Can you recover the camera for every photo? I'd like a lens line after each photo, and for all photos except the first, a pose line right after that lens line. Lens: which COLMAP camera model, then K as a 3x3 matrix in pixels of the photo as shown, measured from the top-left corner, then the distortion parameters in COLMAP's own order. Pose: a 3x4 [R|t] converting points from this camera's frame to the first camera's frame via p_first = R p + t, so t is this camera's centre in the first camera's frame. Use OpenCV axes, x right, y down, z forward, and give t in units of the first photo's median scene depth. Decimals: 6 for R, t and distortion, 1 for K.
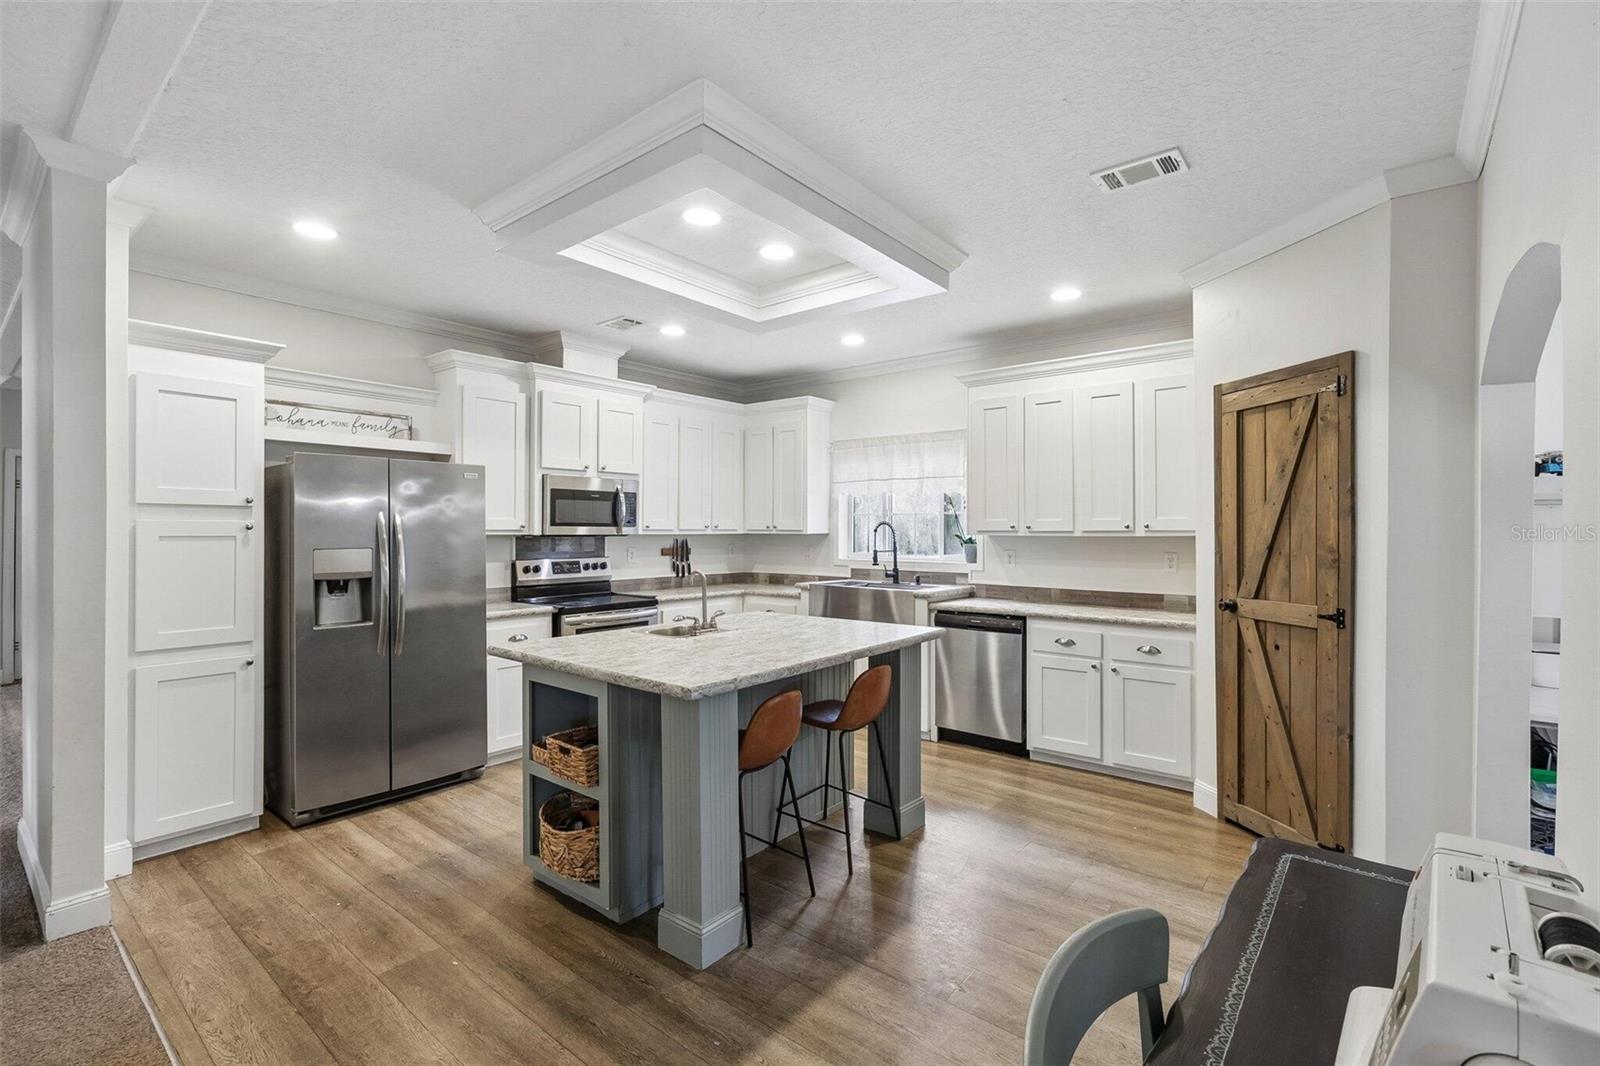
lens RADIAL K [[720.8, 0, 811.7], [0, 720.8, 533.7], [0, 0, 1]] dist [-0.003930, 0.000146]
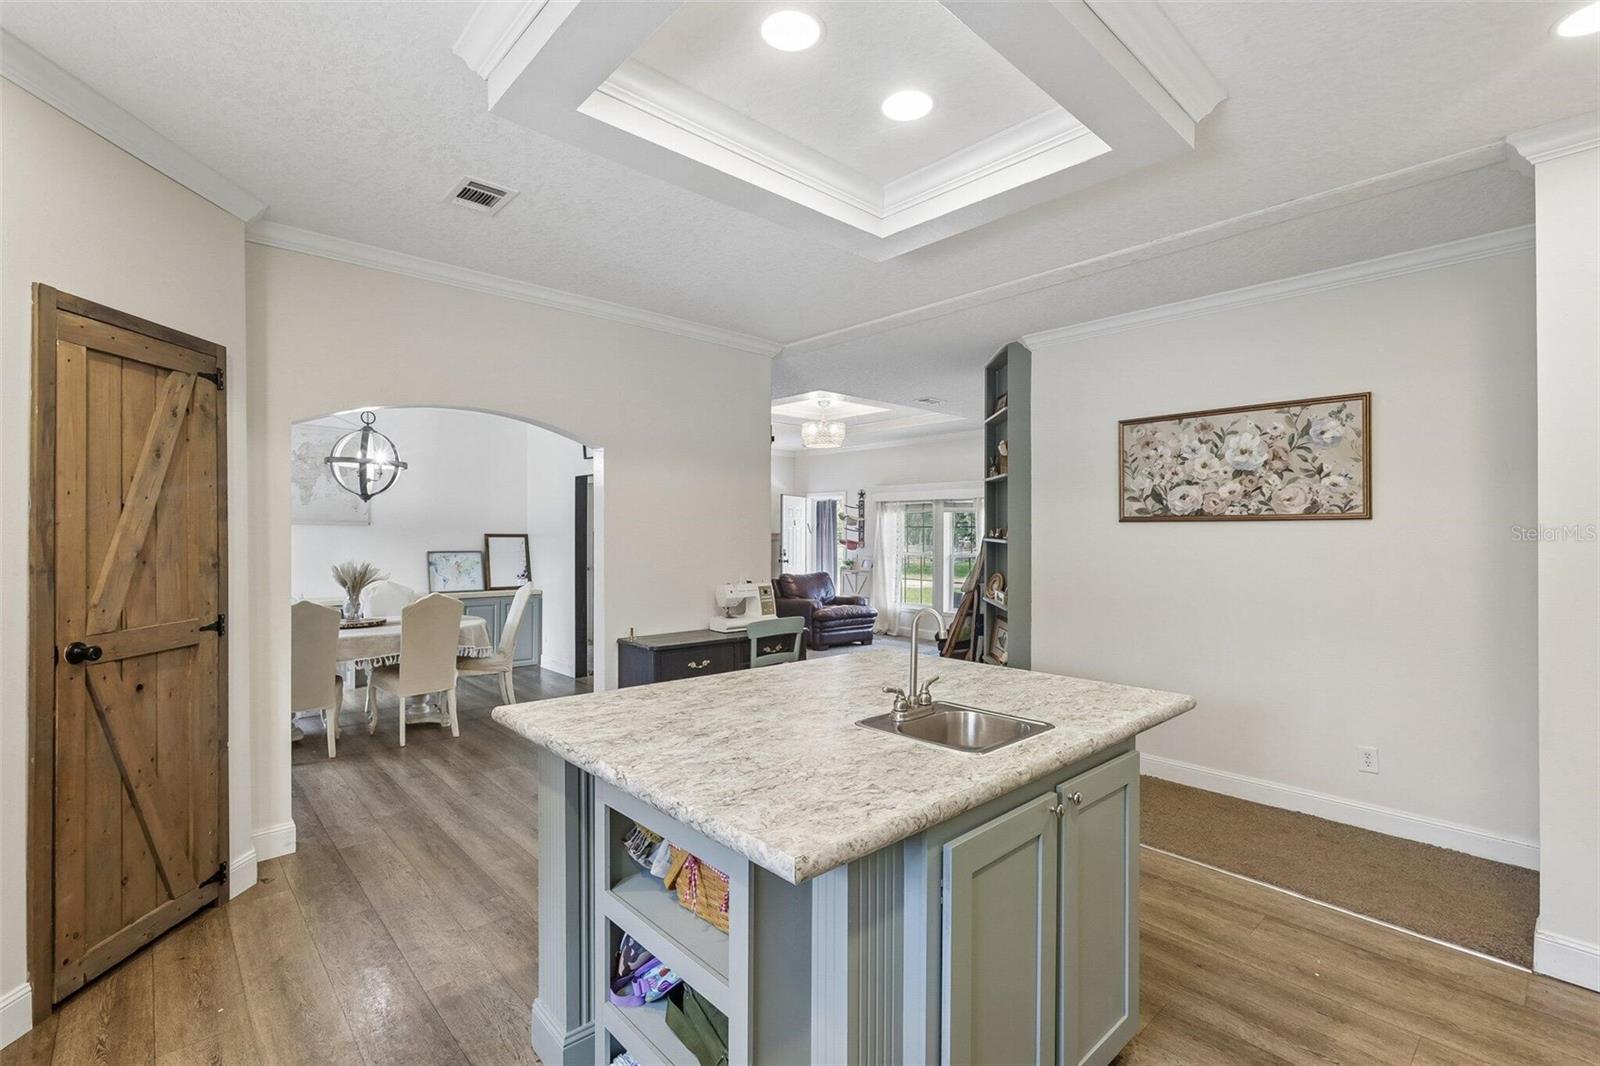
lens RADIAL K [[720.8, 0, 811.7], [0, 720.8, 533.7], [0, 0, 1]] dist [-0.003930, 0.000146]
pose [[-0.989811, -0.005398, 0.142284, -0.105340], [-0.004151, 0.999950, 0.009058, -0.009052], [-0.142326, 0.008375, -0.989784, 1.129586]]
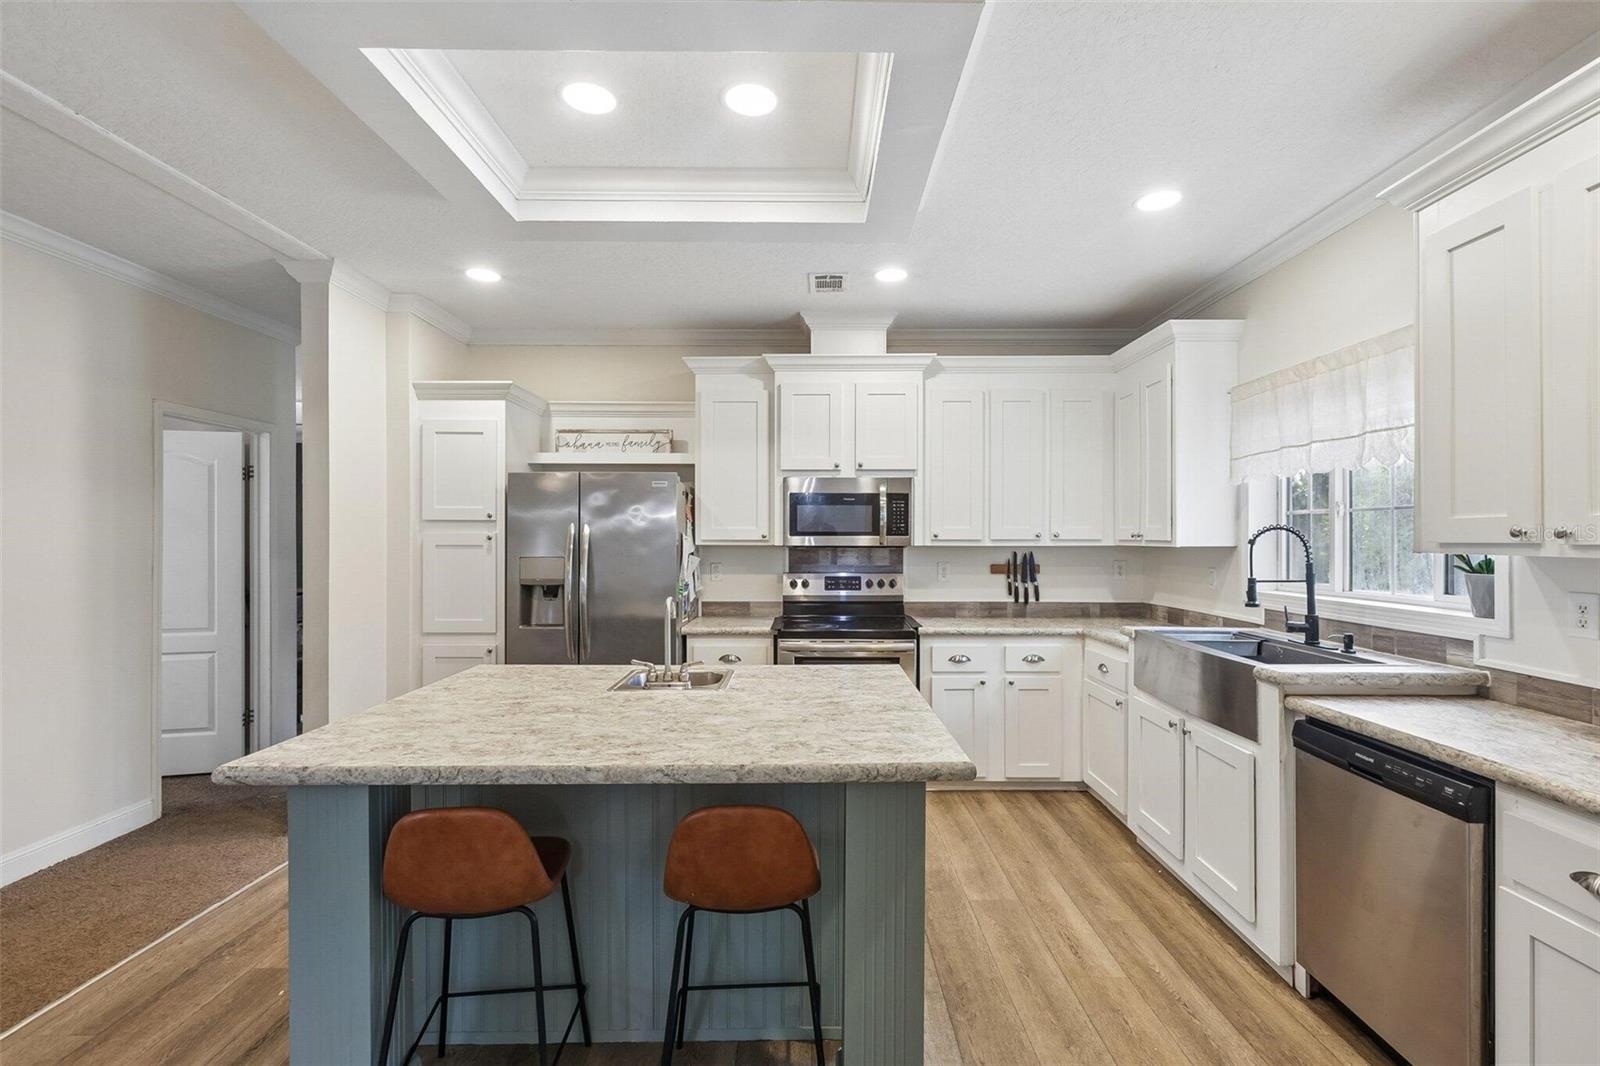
lens RADIAL K [[720.8, 0, 811.7], [0, 720.8, 533.7], [0, 0, 1]] dist [-0.003930, 0.000146]
pose [[0.623964, -0.005923, -0.781431, 0.346912], [-0.004511, 0.999927, -0.011182, -0.003270], [0.781440, 0.010502, 0.623892, 0.475707]]
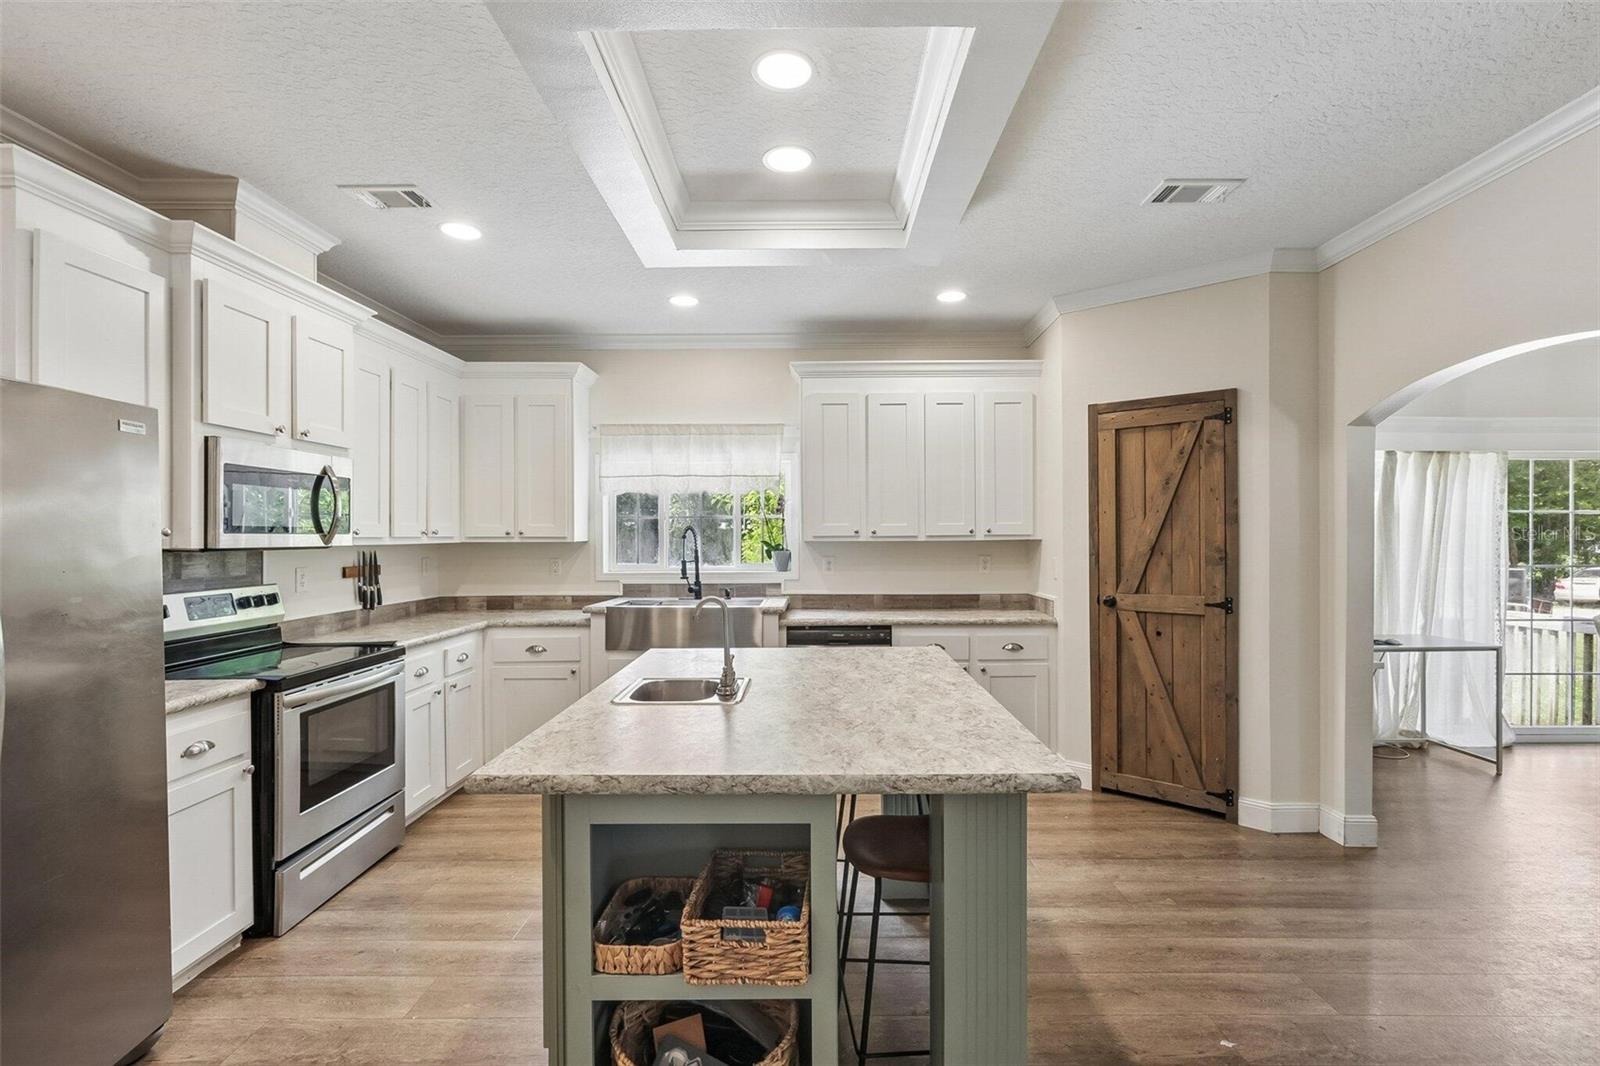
lens RADIAL K [[721.8, 0, 814.6], [0, 721.8, 545.6], [0, 0, 1]] dist [0.003753, 0.000461]
pose [[0.779269, -0.014019, 0.626533, -0.362617], [0.008793, 0.999896, 0.011437, -0.002889], [-0.626628, -0.003404, 0.779311, 0.298159]]
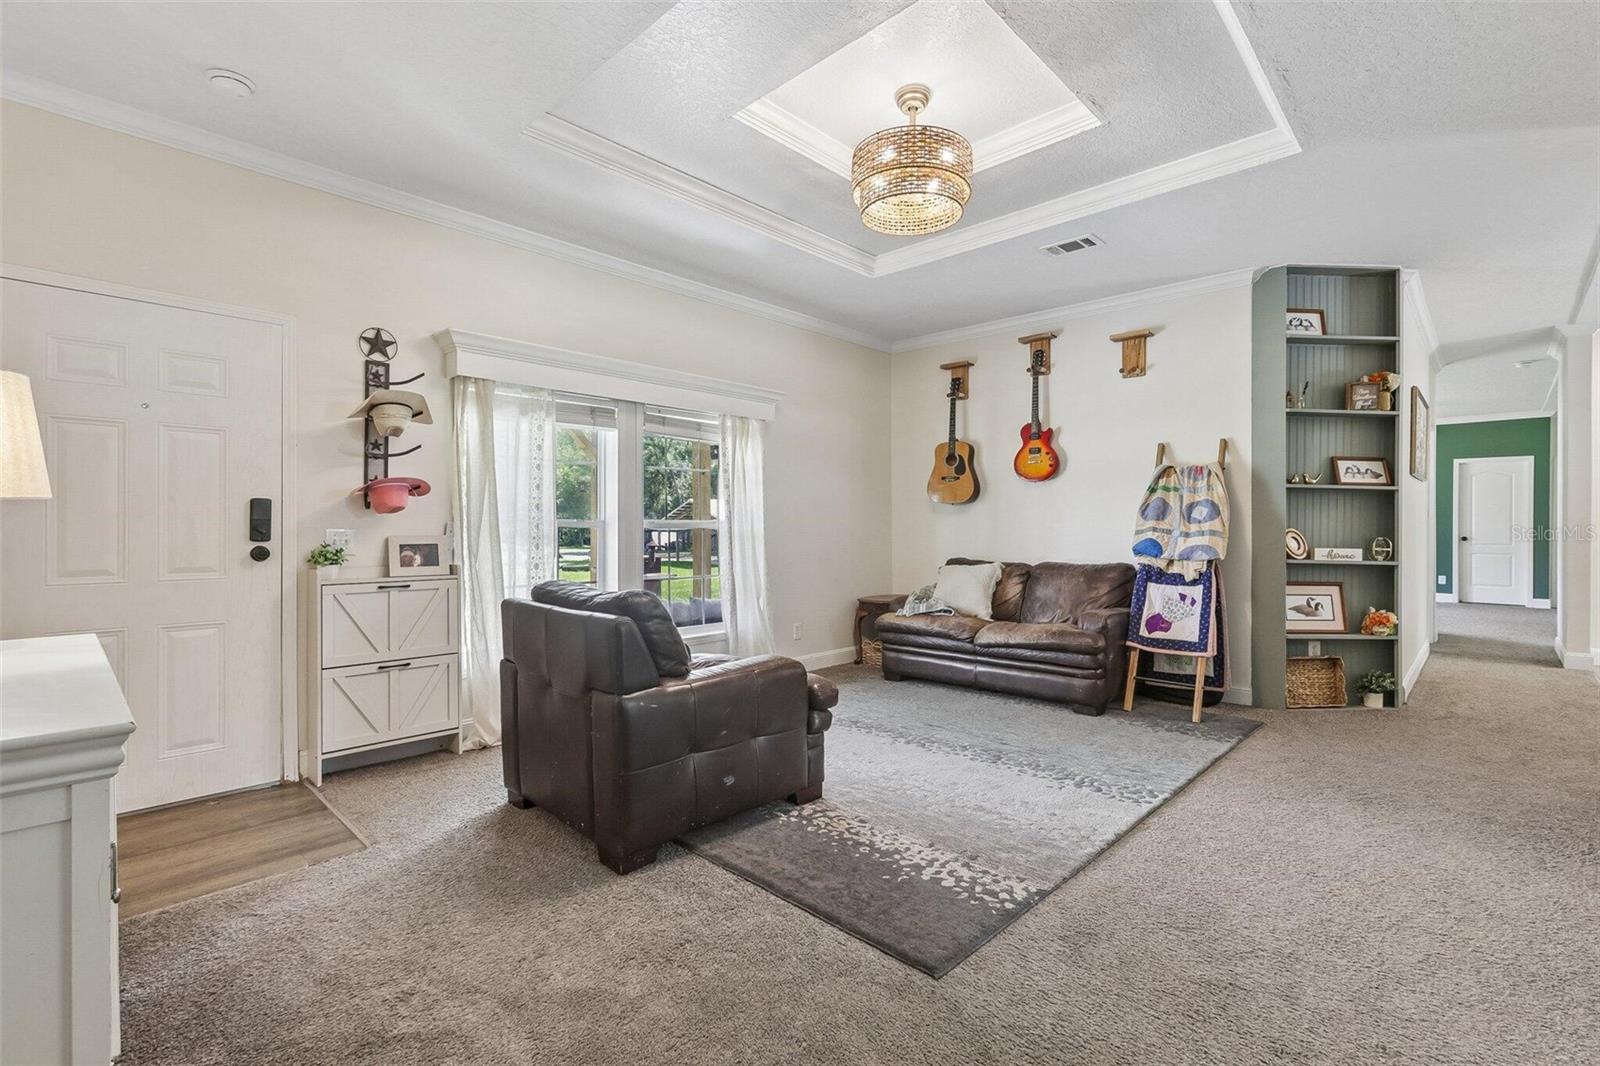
lens RADIAL K [[720.8, 0, 811.7], [0, 720.8, 533.7], [0, 0, 1]] dist [-0.003930, 0.000146]
pose [[-0.074518, 0.009324, -0.997176, 0.762586], [-0.011105, 0.999887, 0.010180, 0.070075], [0.997158, 0.011833, -0.074406, -0.664225]]
